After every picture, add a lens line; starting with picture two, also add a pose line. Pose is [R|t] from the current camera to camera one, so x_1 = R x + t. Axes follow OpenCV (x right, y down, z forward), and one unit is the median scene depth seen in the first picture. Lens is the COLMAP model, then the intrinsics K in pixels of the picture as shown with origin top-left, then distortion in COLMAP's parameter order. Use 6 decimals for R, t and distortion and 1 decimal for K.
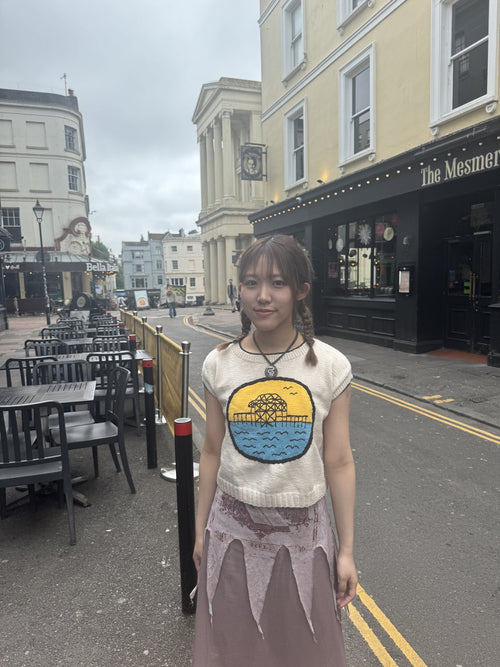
lens RADIAL K [[471.6, 0, 247.3], [0, 471.6, 337.6], [0, 0, 1]] dist [-0.000471, 0.008175]
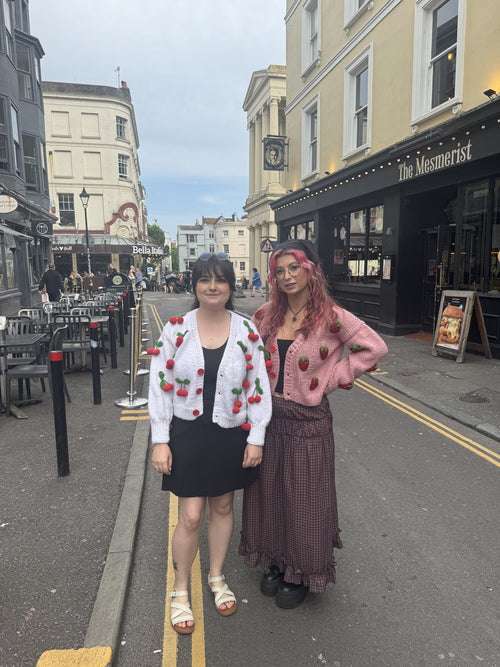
lens RADIAL K [[471.6, 0, 252.5], [0, 471.6, 331.0], [0, 0, 1]] dist [-0.000471, 0.008175]
pose [[0.993860, 0.036169, -0.104567, 0.086750], [-0.034305, 0.999220, 0.019577, 0.007347], [0.105194, -0.015869, 0.994325, -0.062863]]
